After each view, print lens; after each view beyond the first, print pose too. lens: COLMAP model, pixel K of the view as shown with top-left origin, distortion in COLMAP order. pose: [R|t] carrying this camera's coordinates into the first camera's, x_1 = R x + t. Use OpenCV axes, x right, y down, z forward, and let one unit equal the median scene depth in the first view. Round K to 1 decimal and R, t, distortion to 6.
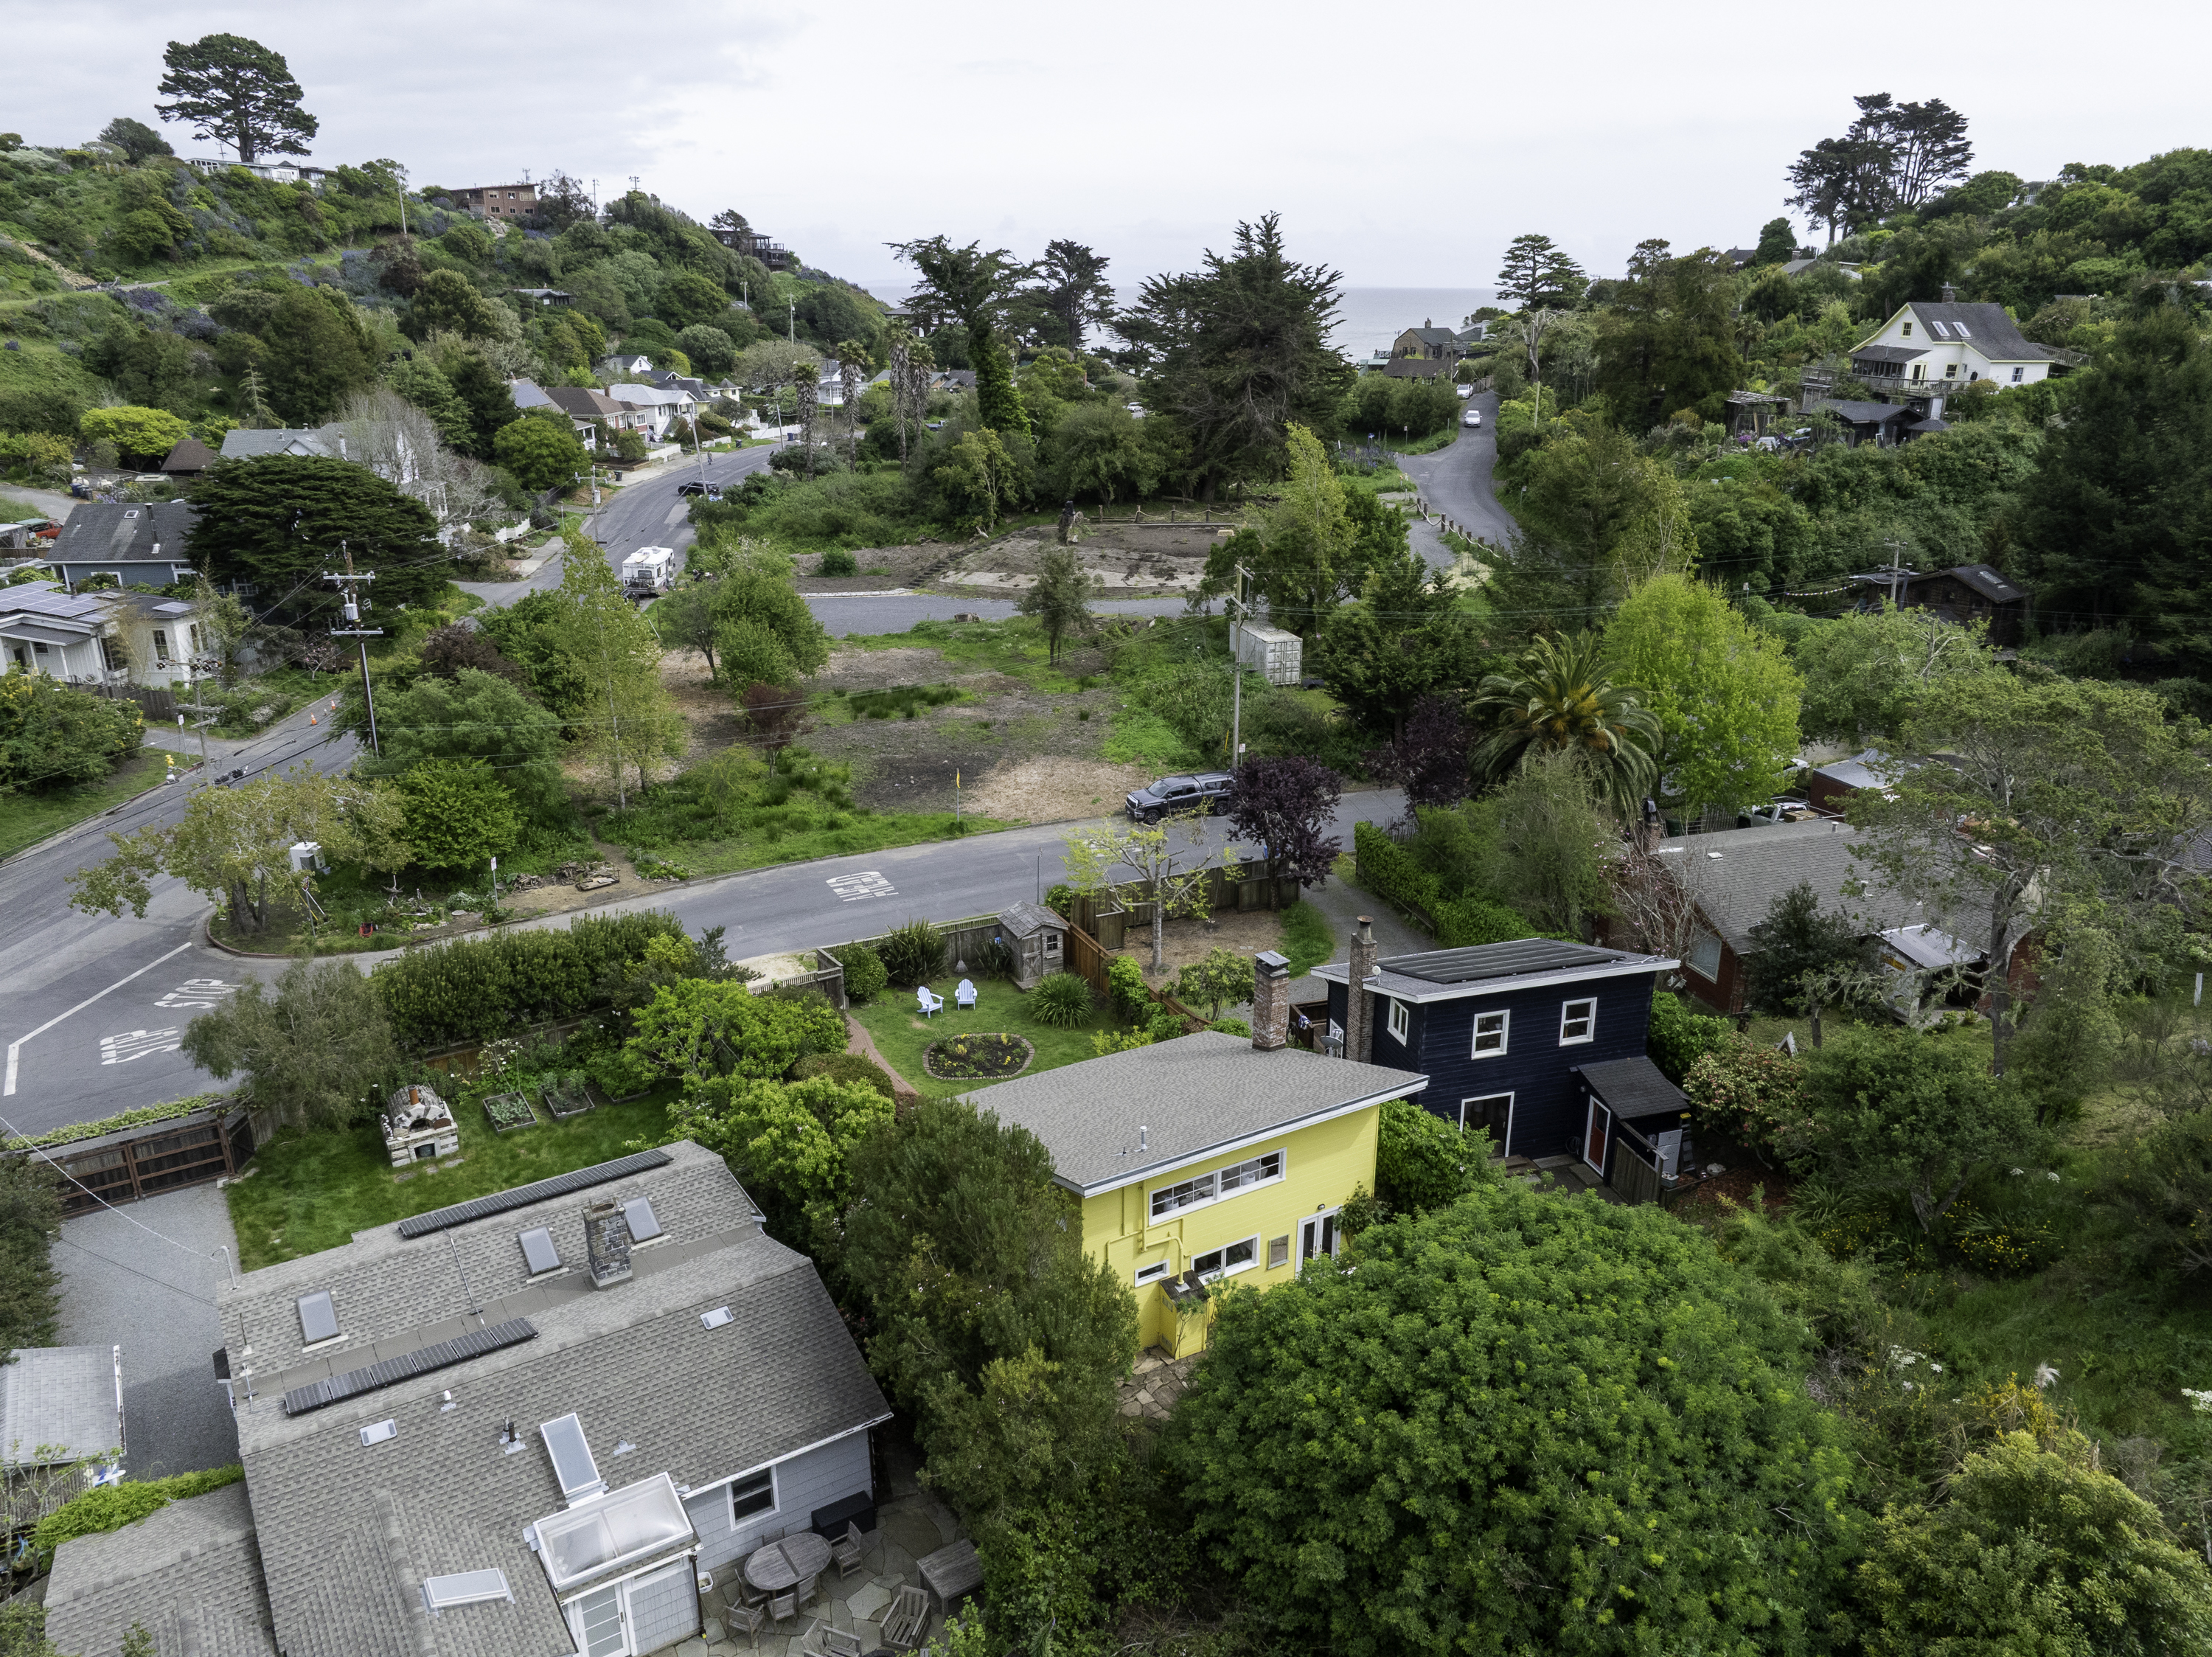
lens RADIAL K [[1559.7, 0, 1094.5], [0, 1559.7, 827.7], [0, 0, 1]] dist [-0.036255, 0.004438]
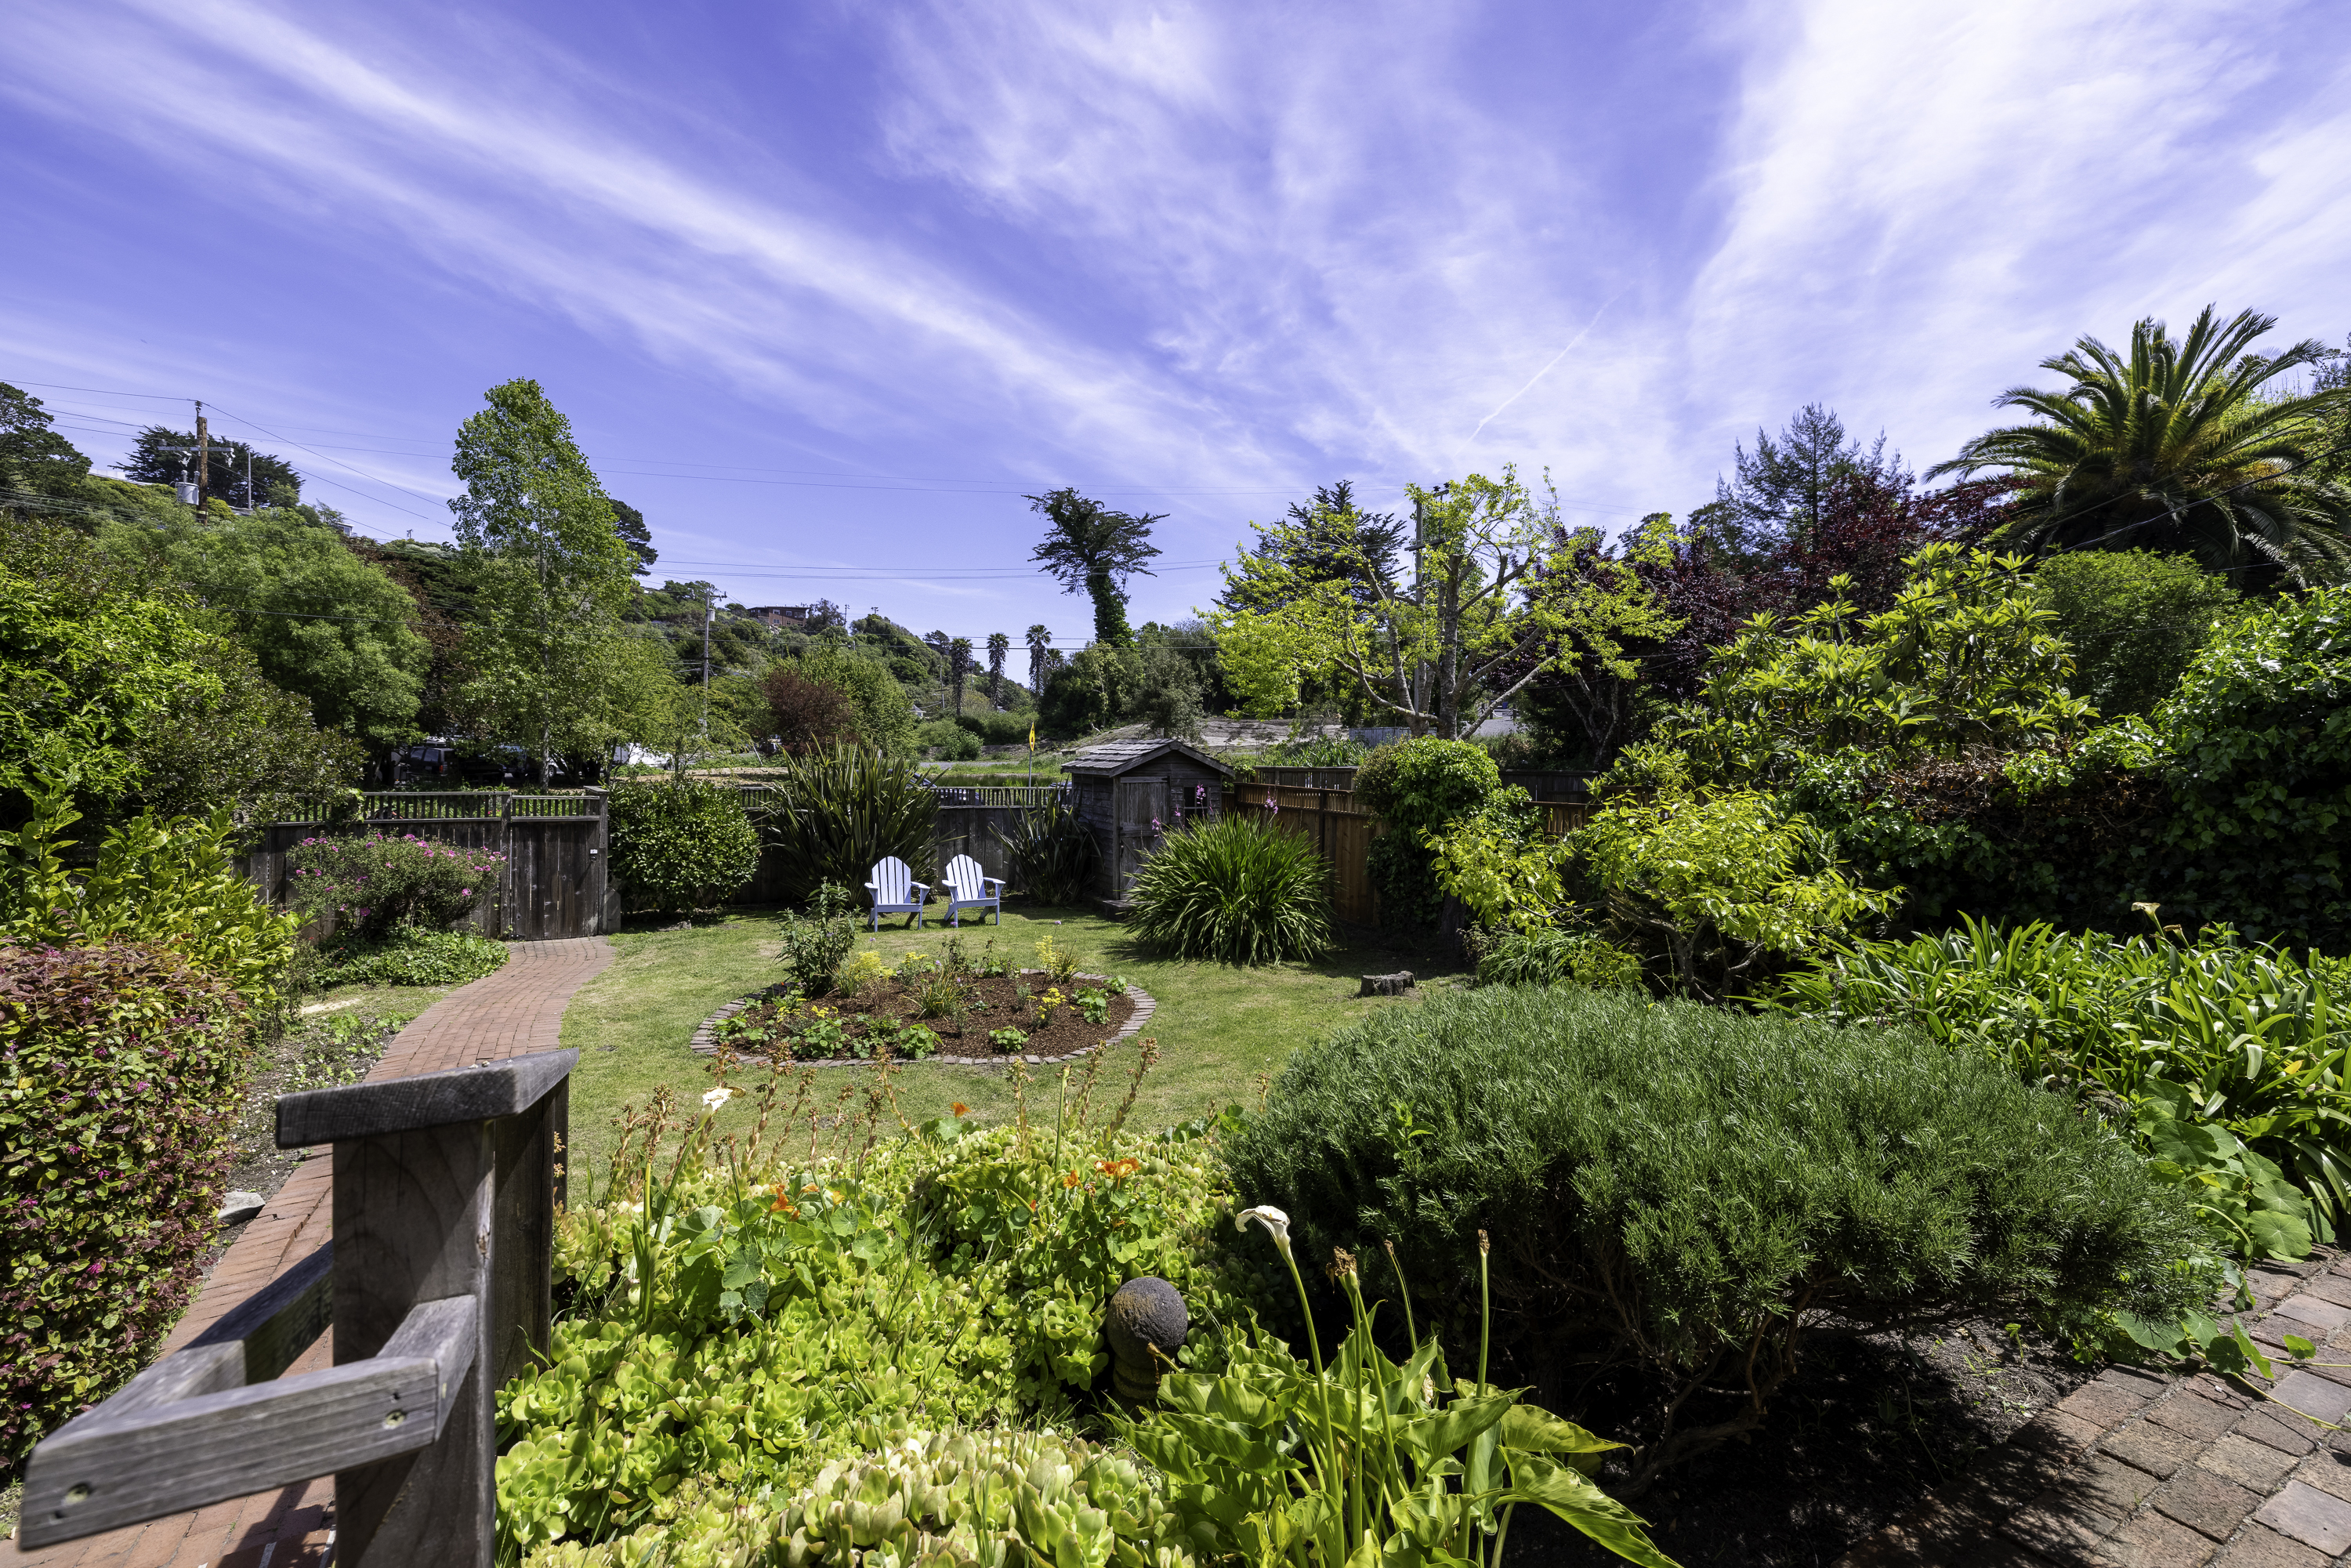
lens RADIAL K [[981.9, 0, 1177.5], [0, 981.9, 772.7], [0, 0, 1]] dist [0.002146, 0.000409]
pose [[0.999882, 0.015155, 0.002610, -0.006841], [-0.013535, 0.947812, -0.318543, 0.031632], [-0.007301, 0.318470, 0.947905, 0.162742]]
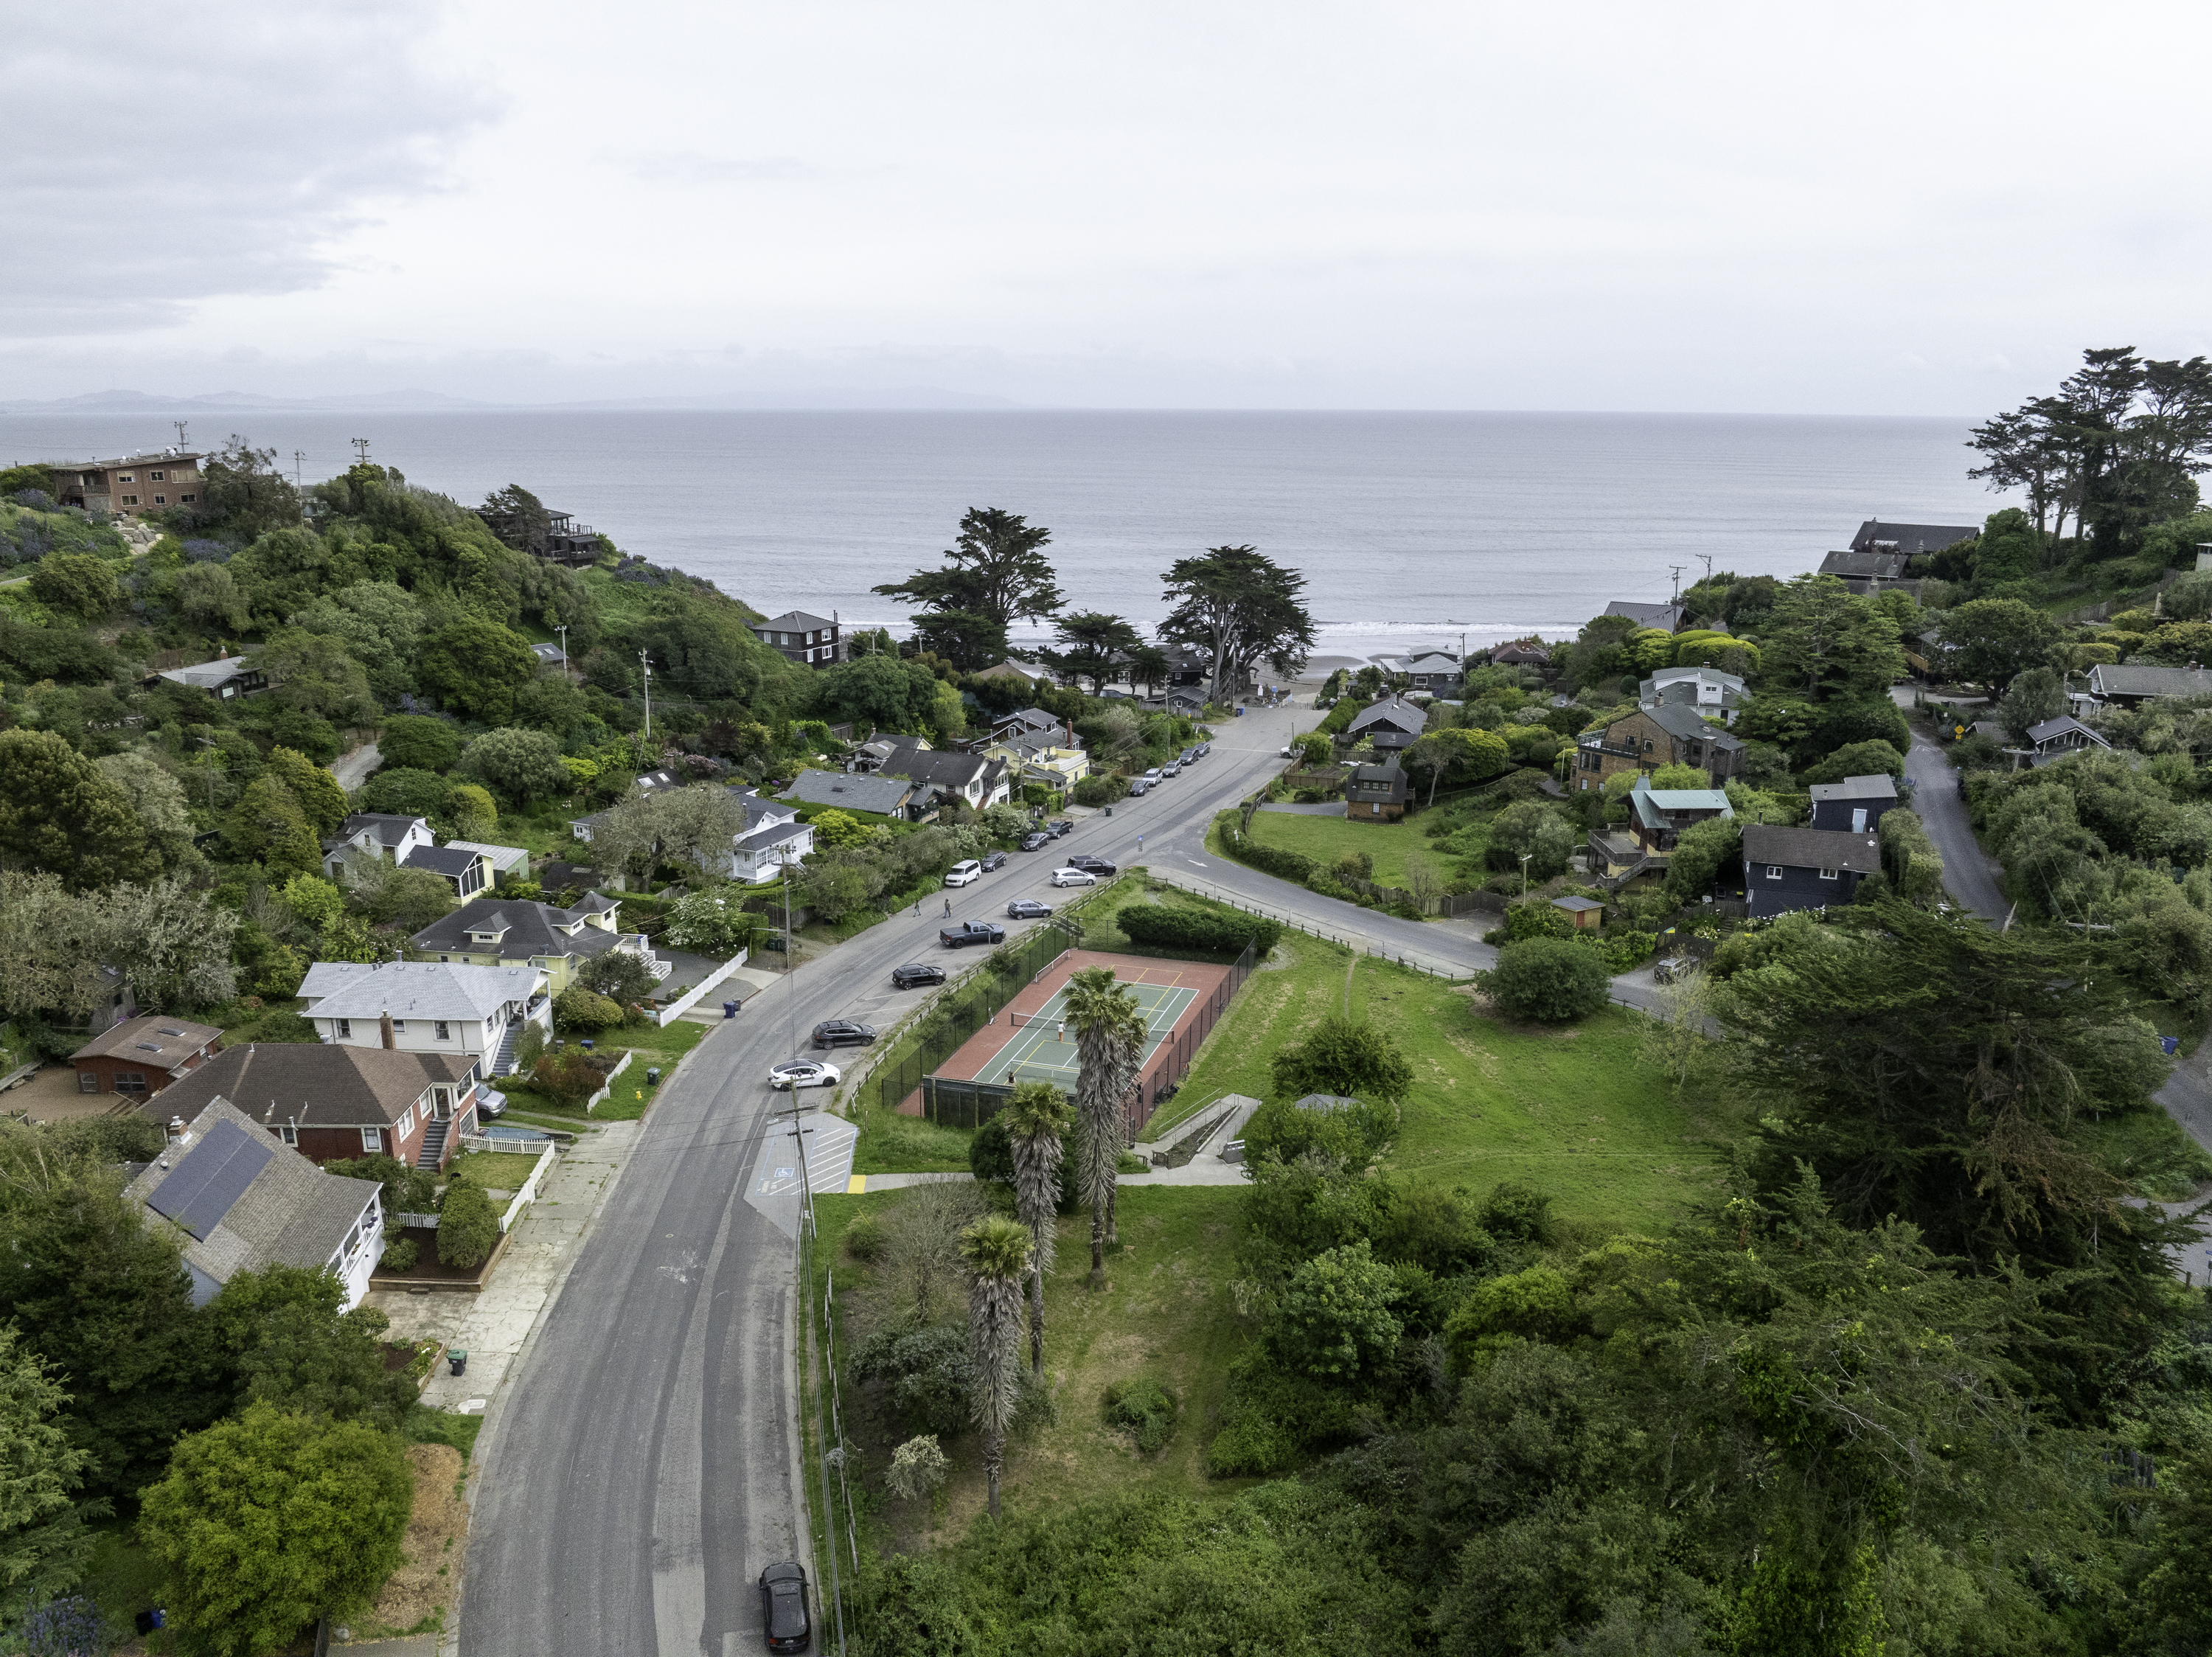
lens RADIAL K [[1559.7, 0, 1094.8], [0, 1559.7, 826.5], [0, 0, 1]] dist [-0.036255, 0.004438]
pose [[0.982004, -0.050373, 0.182018, -0.131854], [0.063503, 0.995727, -0.067039, -0.214368], [-0.177863, 0.077392, 0.981007, 0.349485]]
